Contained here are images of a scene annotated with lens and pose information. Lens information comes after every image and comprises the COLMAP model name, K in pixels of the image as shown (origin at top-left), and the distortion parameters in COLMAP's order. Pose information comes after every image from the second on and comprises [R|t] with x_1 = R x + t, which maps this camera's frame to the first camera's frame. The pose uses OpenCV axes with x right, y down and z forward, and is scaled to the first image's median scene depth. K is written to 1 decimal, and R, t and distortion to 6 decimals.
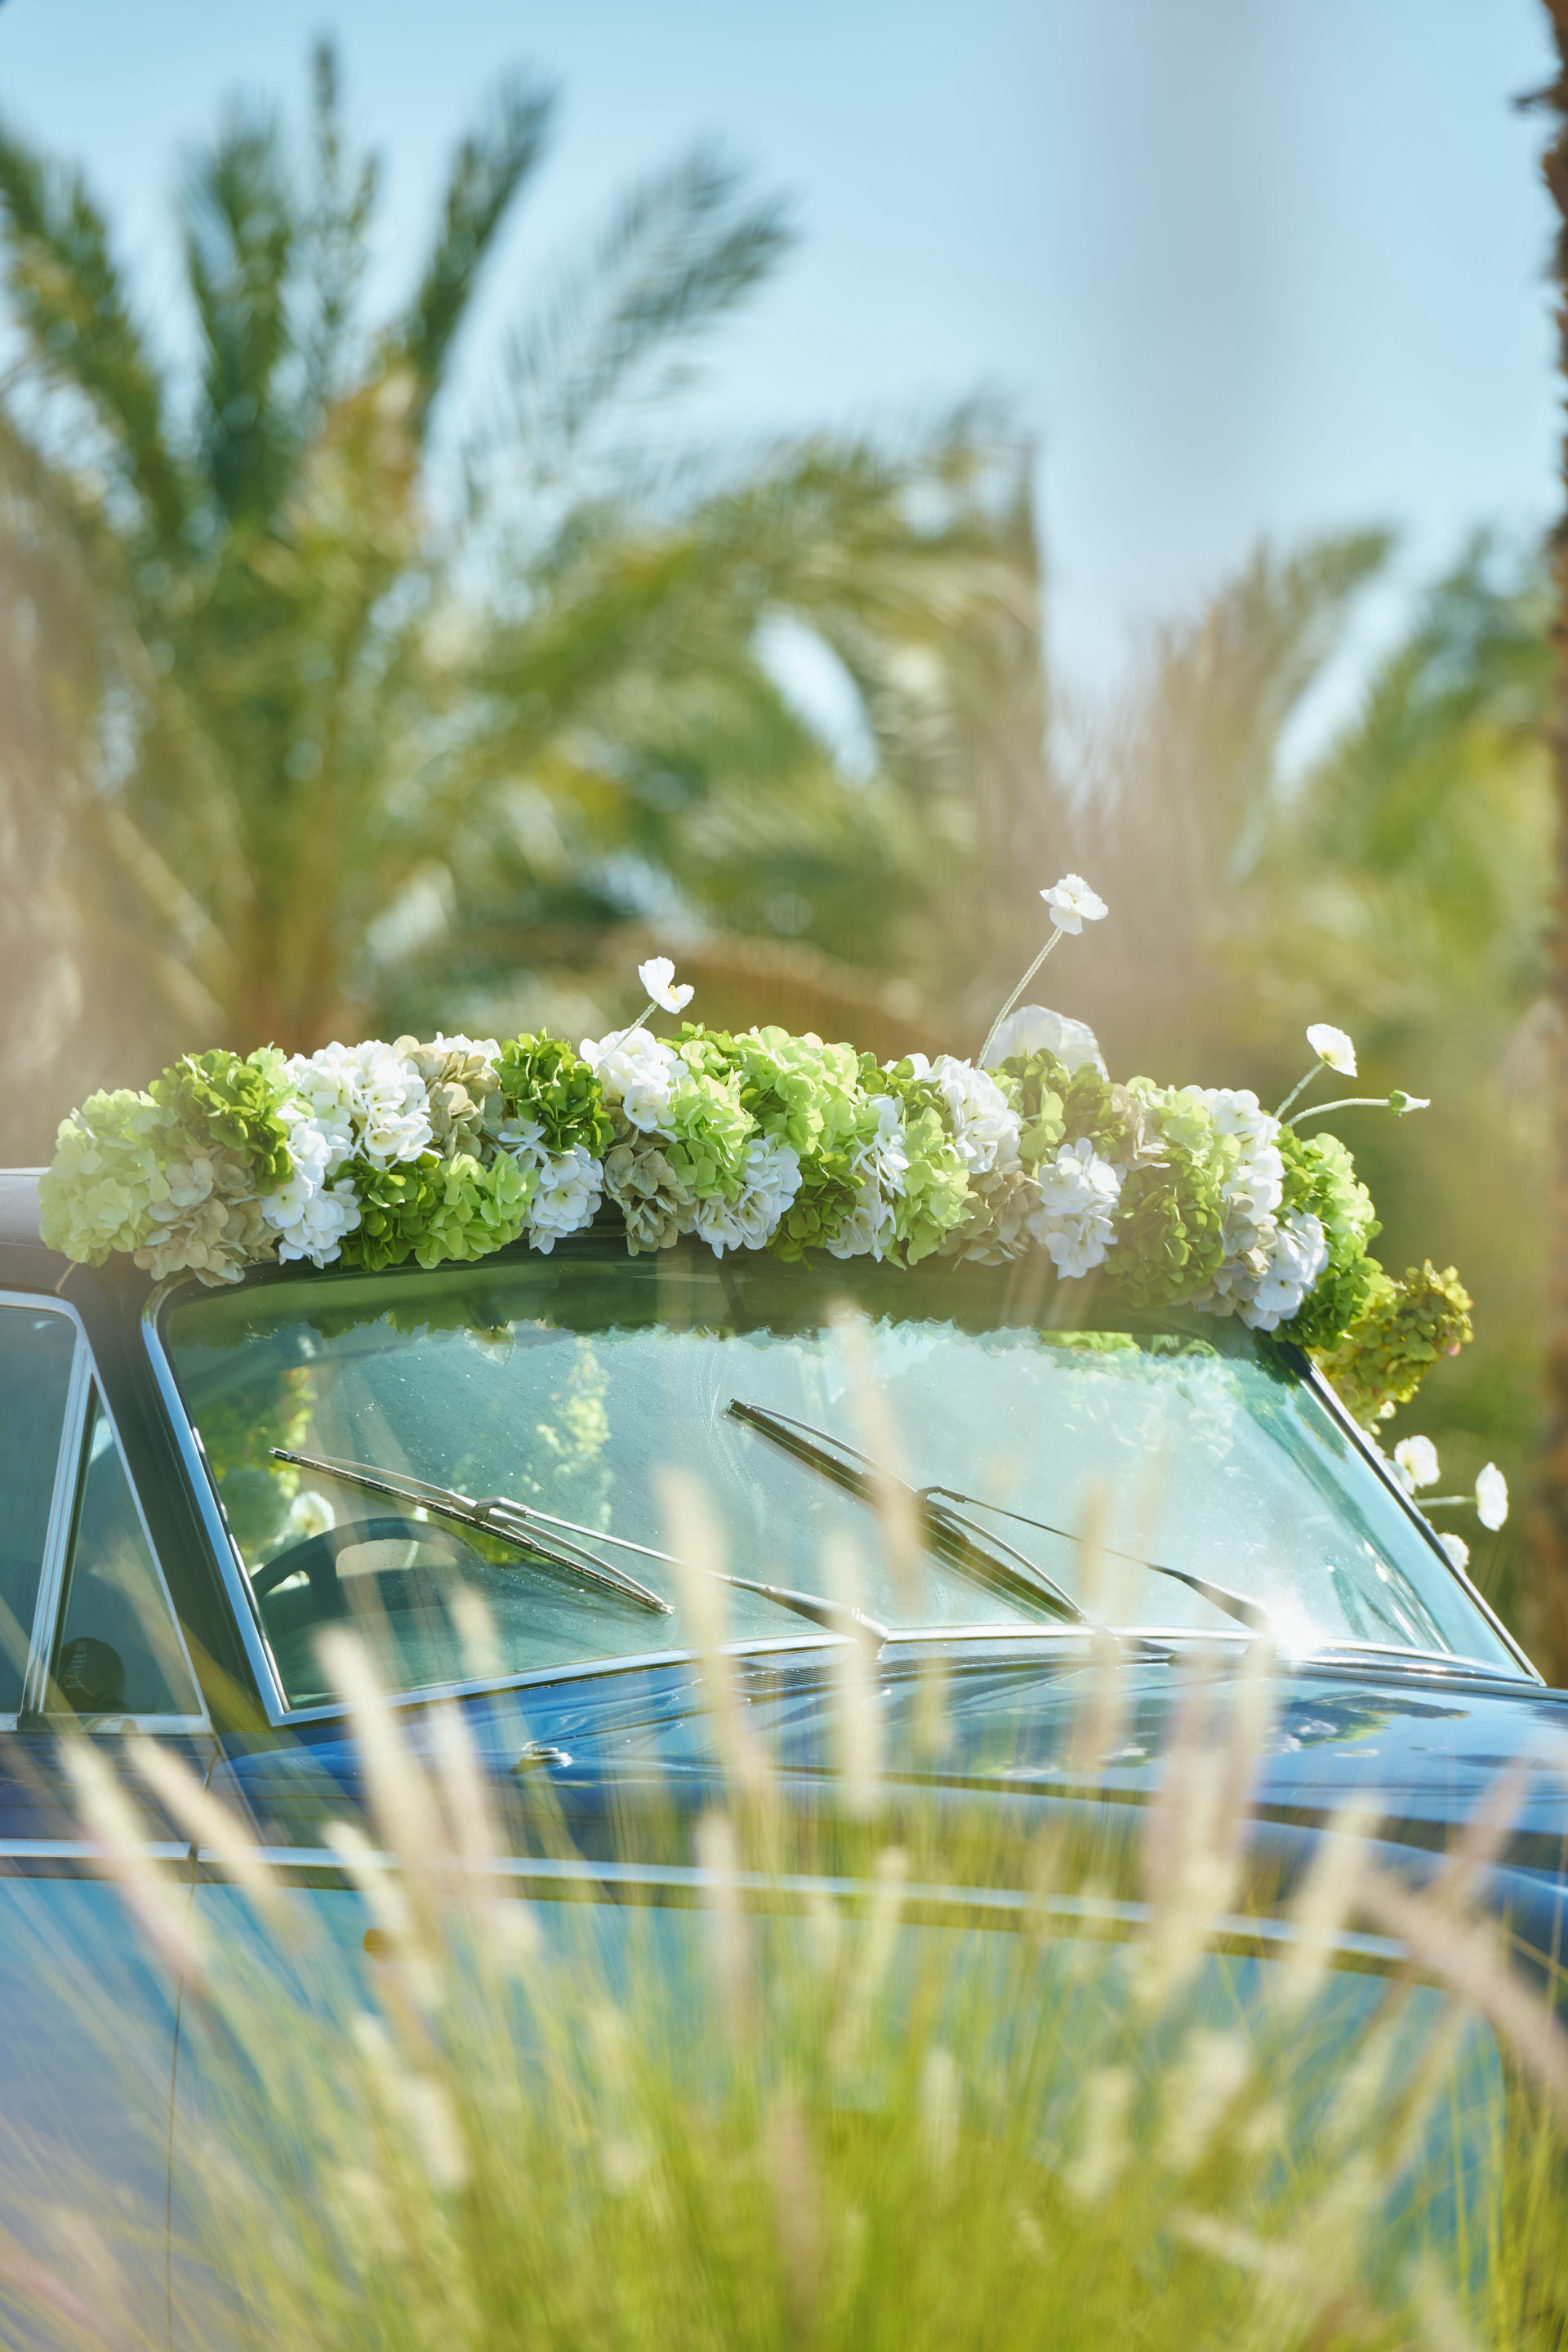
lens RADIAL K [[12981.8, 0, 784.0], [0, 12981.8, 1176.0], [0, 0, 1]] dist [0.266203, 14.375629]
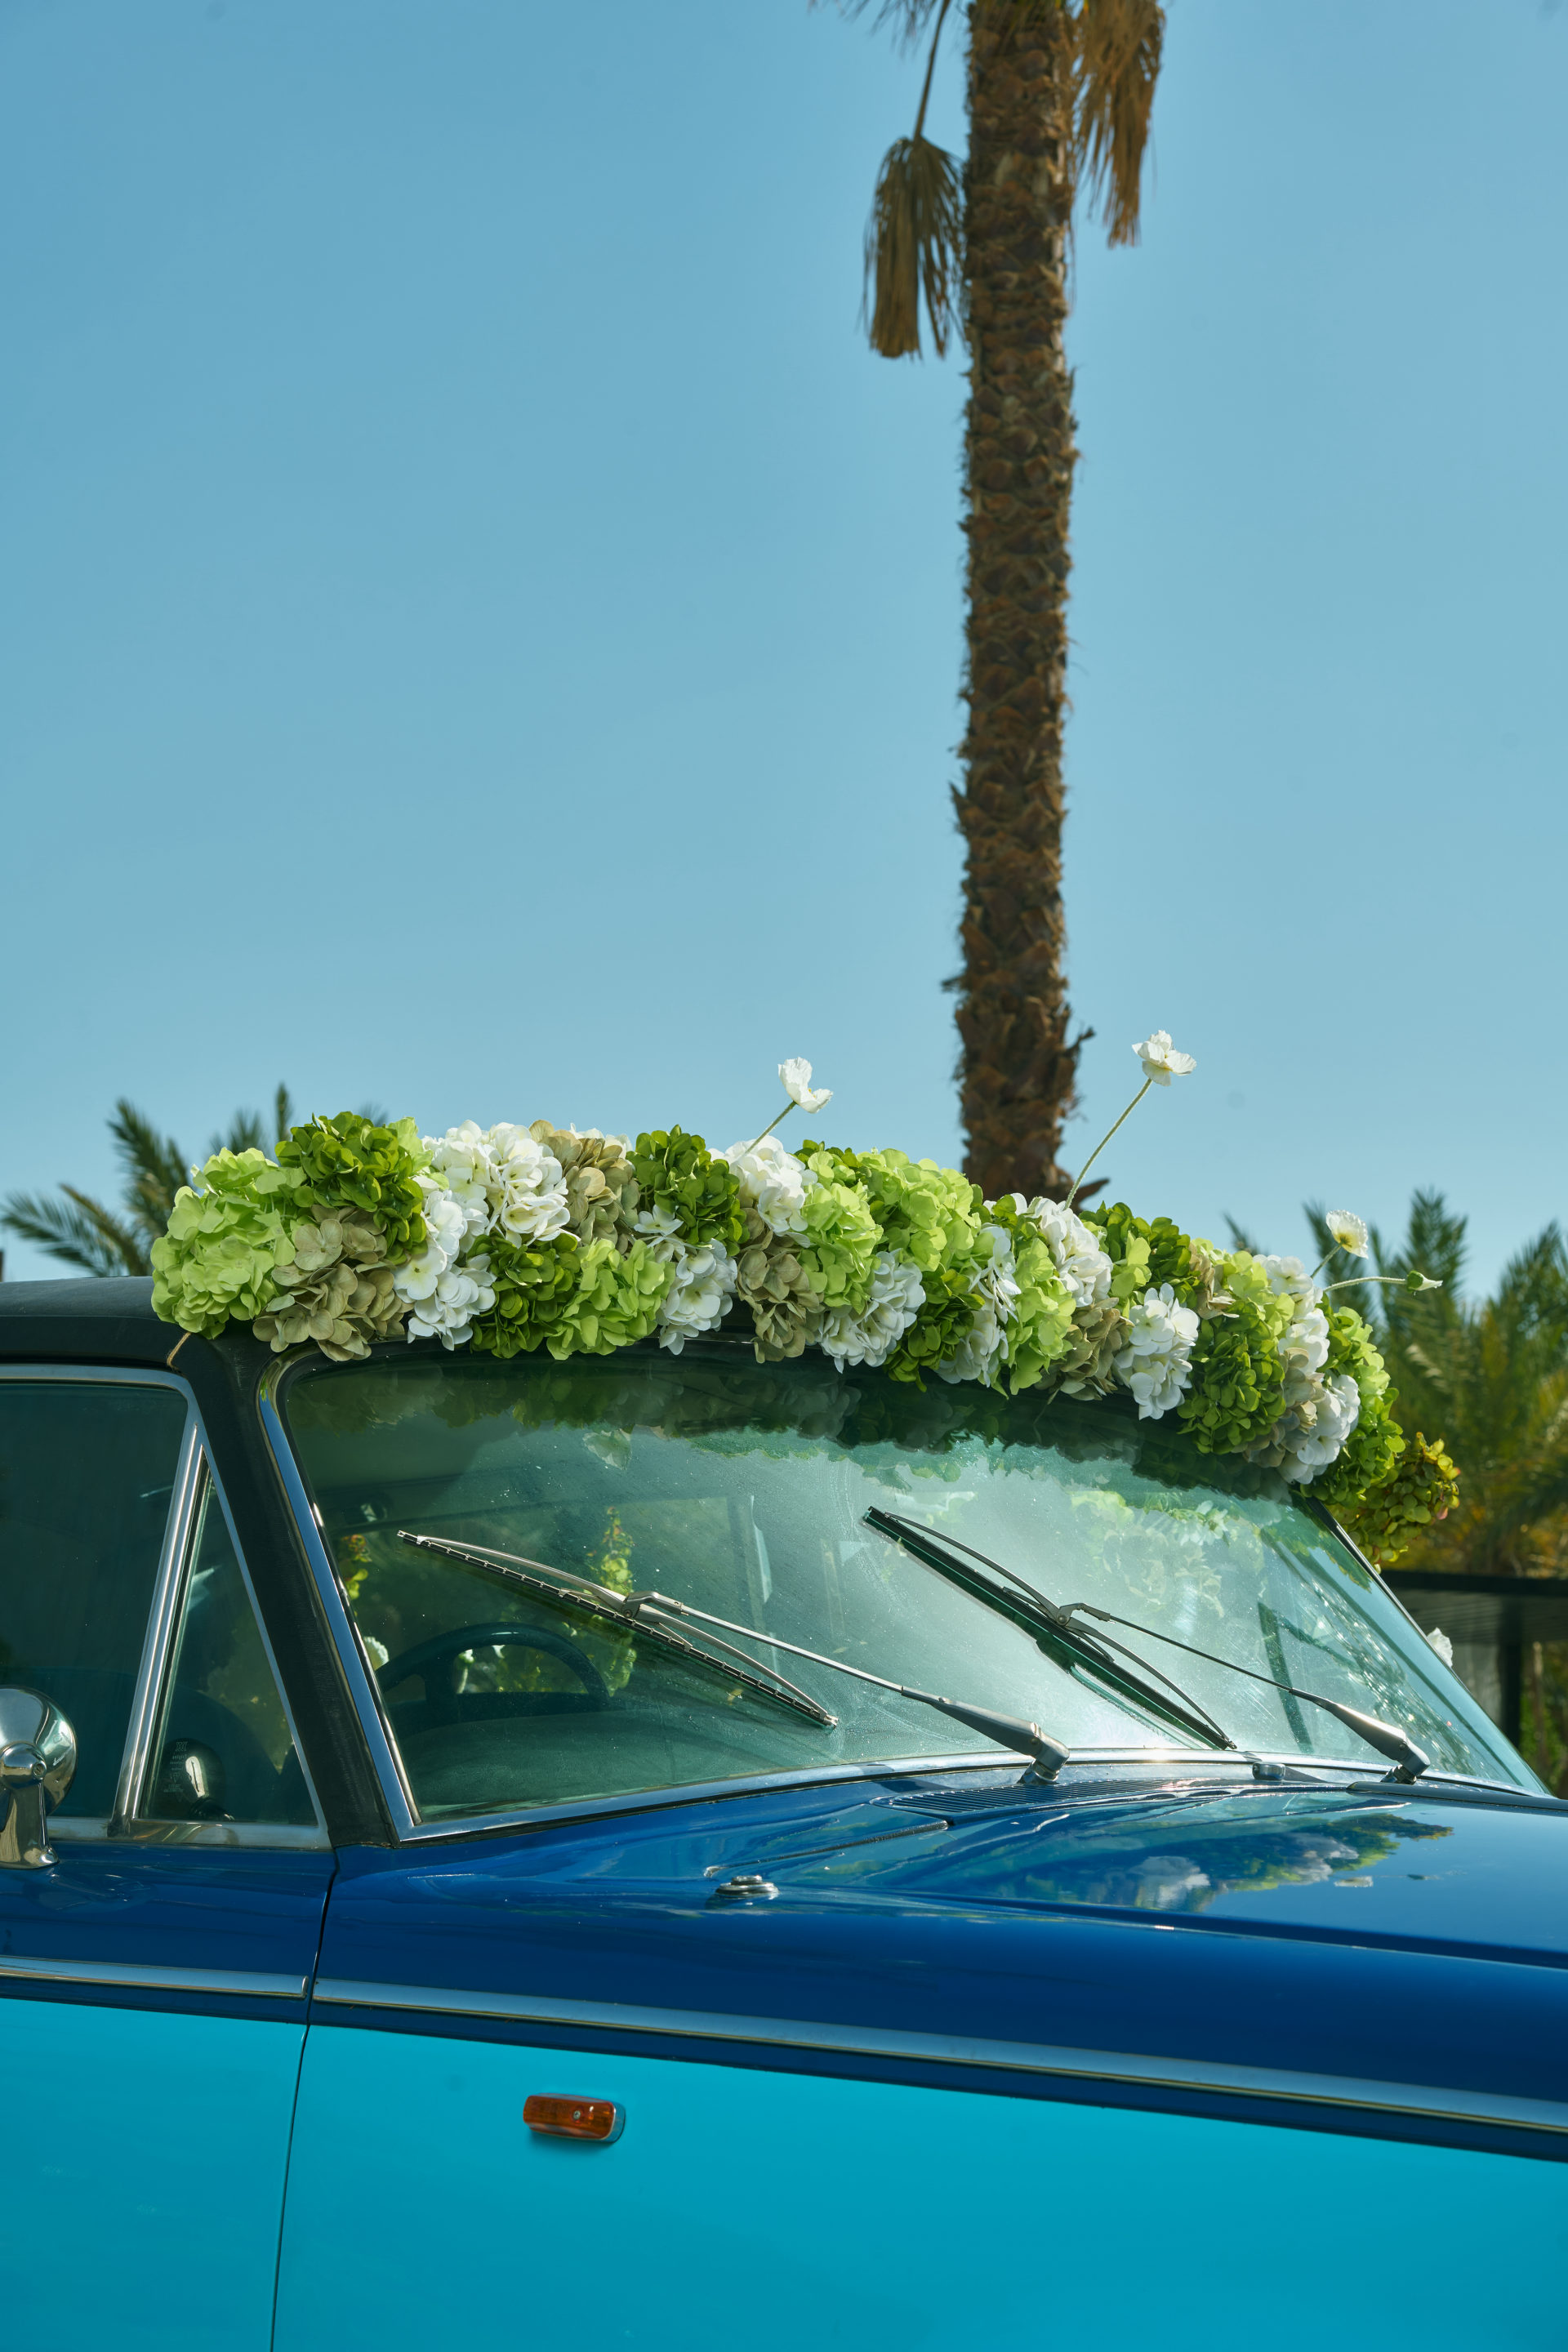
lens RADIAL K [[4711.7, 0, 784.0], [0, 4711.7, 1176.0], [0, 0, 1]] dist [-0.049449, 0.045468]
pose [[0.996516, 0.032400, 0.076852, -0.037547], [-0.024784, 0.994872, -0.098062, 0.026922], [-0.079635, 0.095816, 0.992208, 0.647031]]
